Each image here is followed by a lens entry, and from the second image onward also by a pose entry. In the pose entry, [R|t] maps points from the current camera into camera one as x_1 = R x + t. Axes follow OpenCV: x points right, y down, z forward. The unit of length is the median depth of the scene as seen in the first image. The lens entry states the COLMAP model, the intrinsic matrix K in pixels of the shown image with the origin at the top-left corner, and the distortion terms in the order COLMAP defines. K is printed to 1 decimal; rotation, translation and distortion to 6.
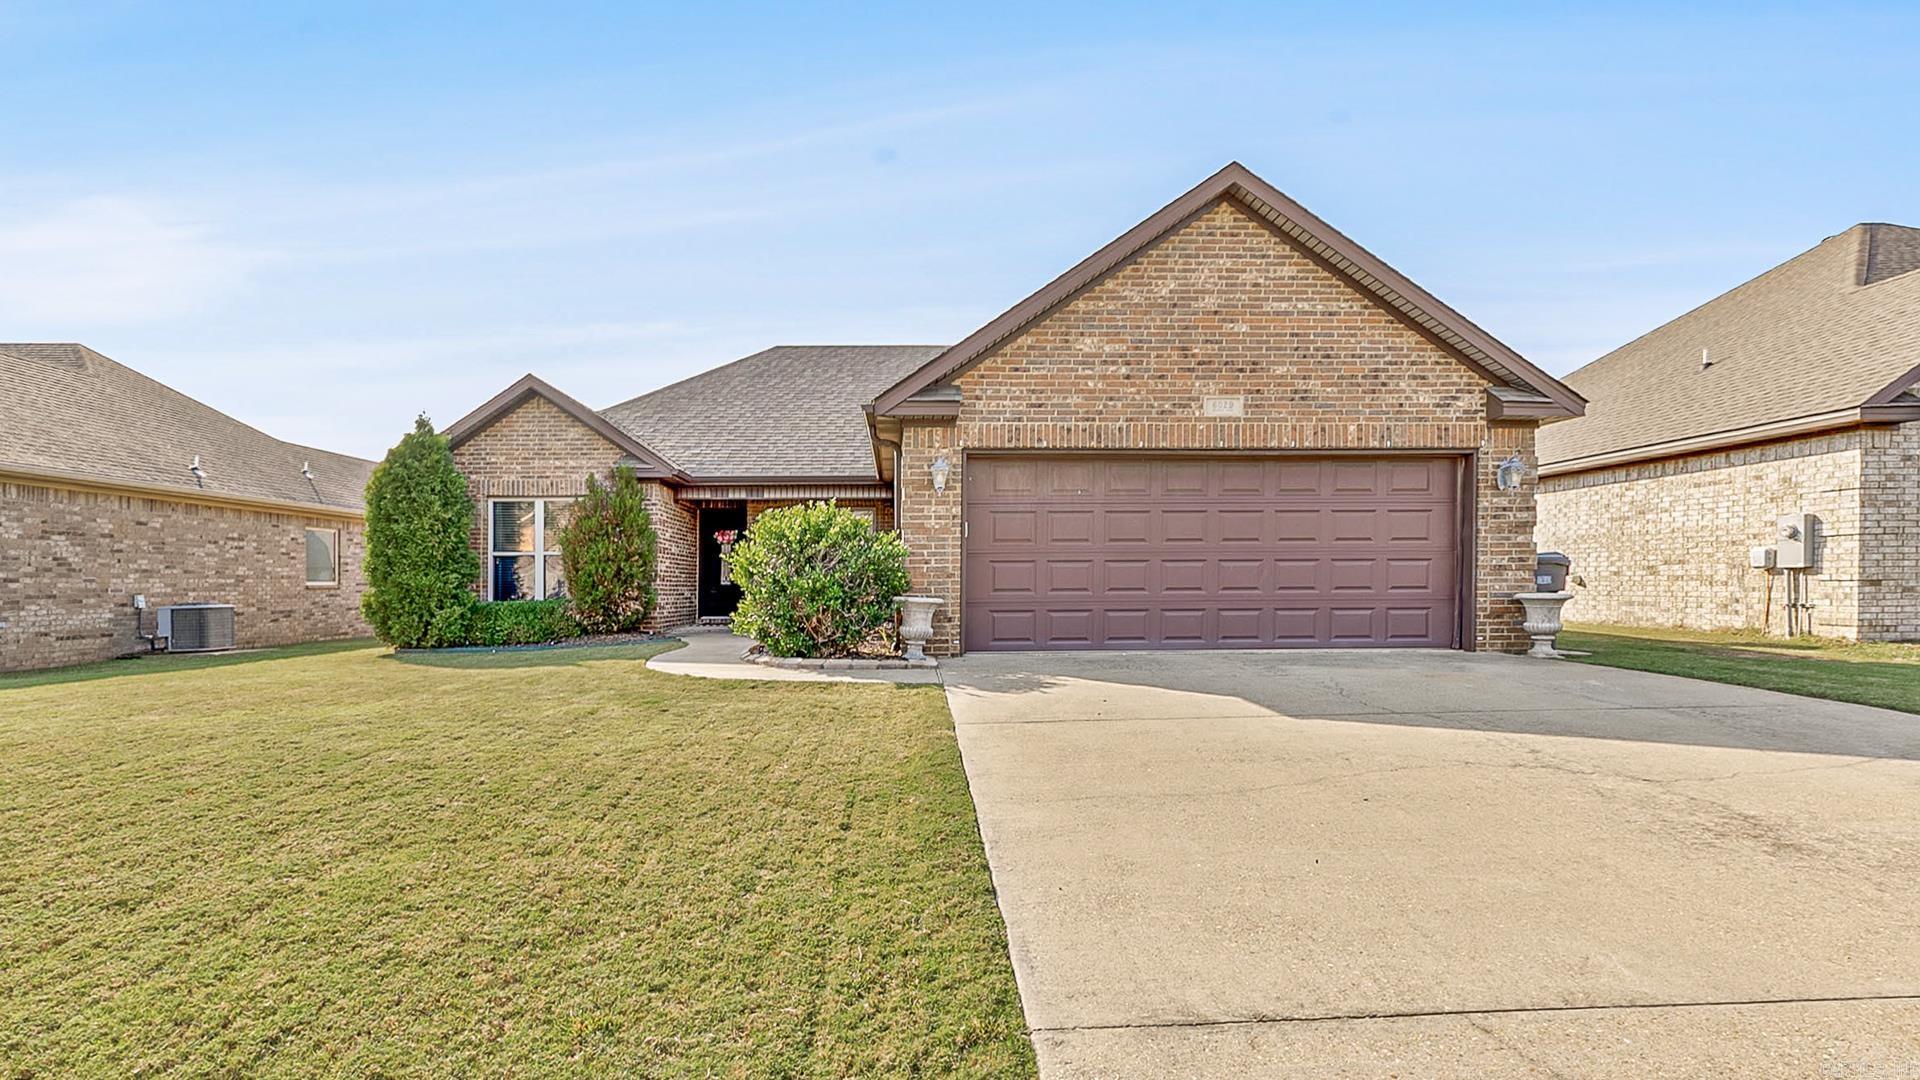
lens RADIAL K [[904.4, 0, 960.0], [0, 904.4, 540.0], [0, 0, 1]] dist [0.025327, -0.000083]
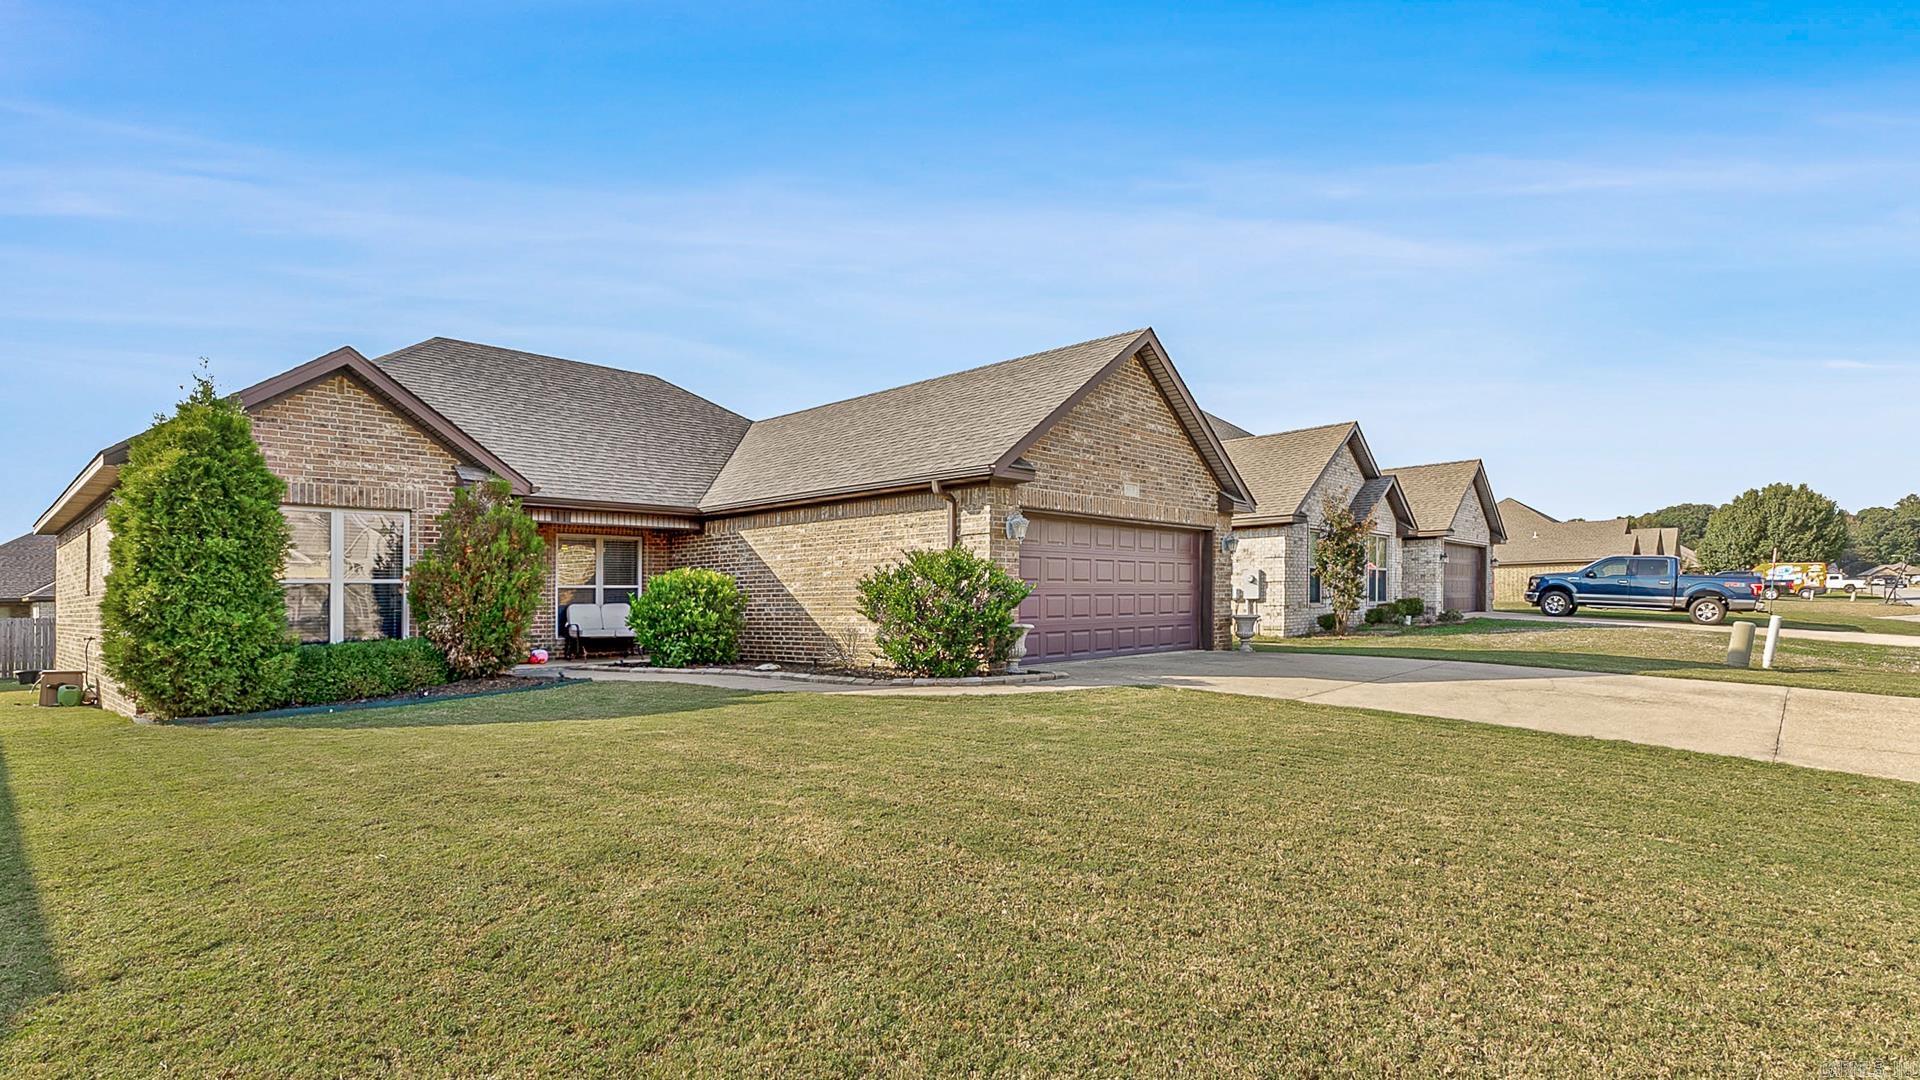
lens RADIAL K [[905.0, 0, 959.7], [0, 905.0, 573.4], [0, 0, 1]] dist [-0.000573, -0.000039]
pose [[0.723351, 0.018937, 0.690221, -0.897886], [-0.021301, 0.999760, -0.005105, 0.001070], [-0.690152, -0.011010, 0.723581, 0.129917]]
